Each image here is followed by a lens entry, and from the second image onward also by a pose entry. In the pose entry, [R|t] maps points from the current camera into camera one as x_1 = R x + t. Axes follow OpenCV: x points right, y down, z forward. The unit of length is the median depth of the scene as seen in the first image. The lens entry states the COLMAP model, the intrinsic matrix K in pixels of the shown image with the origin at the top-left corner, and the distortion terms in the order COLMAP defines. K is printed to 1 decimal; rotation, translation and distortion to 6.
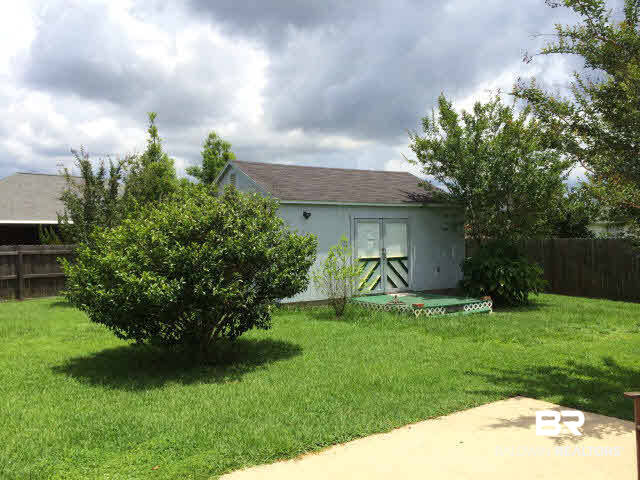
lens RADIAL K [[564.2, 0, 320.0], [0, 564.2, 240.0], [0, 0, 1]] dist [0.021778, 0.007994]
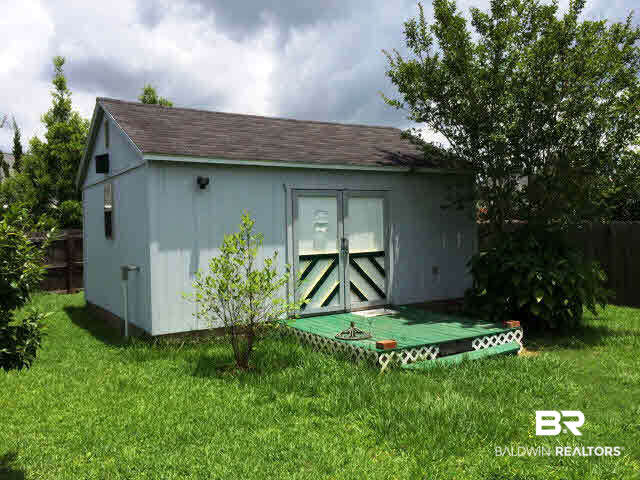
lens RADIAL K [[564.2, 0, 320.0], [0, 564.2, 240.0], [0, 0, 1]] dist [0.021778, 0.007994]
pose [[0.999653, -0.004685, -0.025922, 0.103301], [0.005268, 0.999733, 0.022483, 0.002520], [0.025810, -0.022612, 0.999411, 0.382926]]
